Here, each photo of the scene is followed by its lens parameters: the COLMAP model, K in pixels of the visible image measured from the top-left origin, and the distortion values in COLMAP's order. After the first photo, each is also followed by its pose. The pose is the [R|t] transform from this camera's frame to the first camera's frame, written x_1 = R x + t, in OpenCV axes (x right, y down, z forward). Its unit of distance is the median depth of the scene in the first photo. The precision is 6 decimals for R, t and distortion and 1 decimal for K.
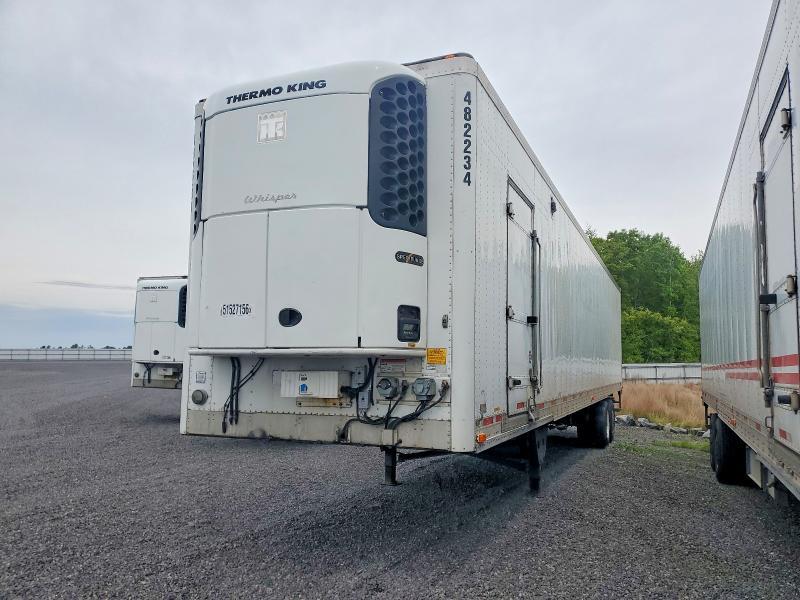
lens RADIAL K [[650.0, 0, 407.0], [0, 650.0, 301.3], [0, 0, 1]] dist [0.076418, -0.007105]
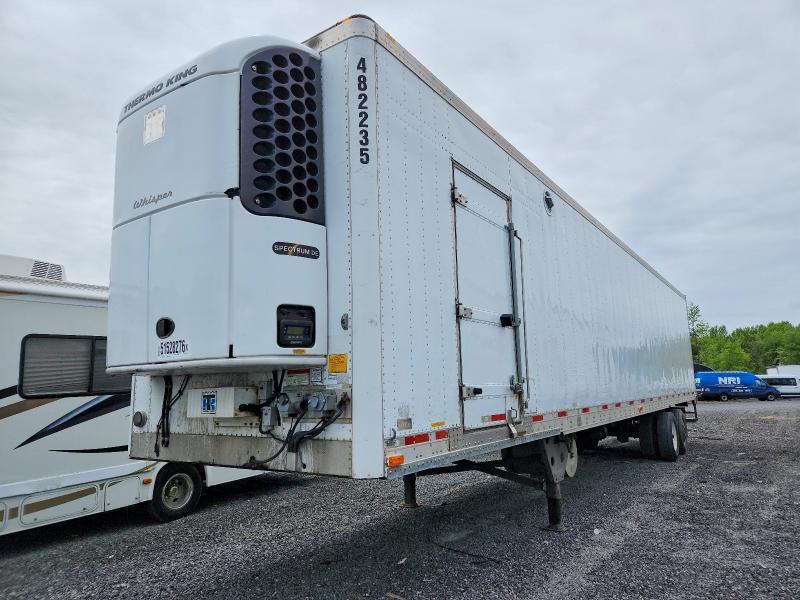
lens RADIAL K [[541.1, 0, 404.4], [0, 541.1, 301.4], [0, 0, 1]] dist [0.026404, 0.002225]
pose [[0.975776, -0.072722, -0.206330, 0.275625], [0.061693, 0.996326, -0.059398, 0.050378], [0.209892, 0.045230, 0.976678, 0.324554]]
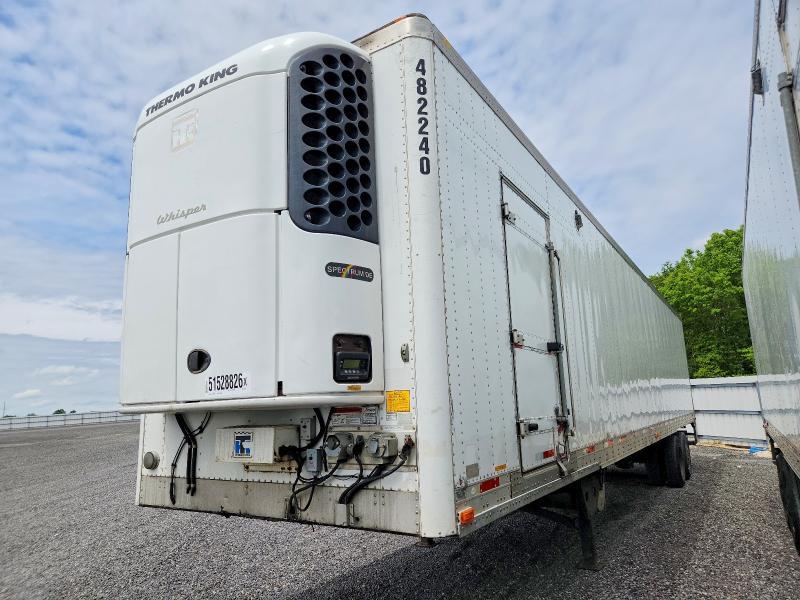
lens RADIAL K [[541.1, 0, 399.9], [0, 541.1, 300.0], [0, 0, 1]] dist [0.026404, 0.002225]
pose [[0.983445, -0.078468, -0.163334, 0.154787], [0.063960, 0.993677, -0.092274, 0.026748], [0.169542, 0.080299, 0.982246, 0.381702]]
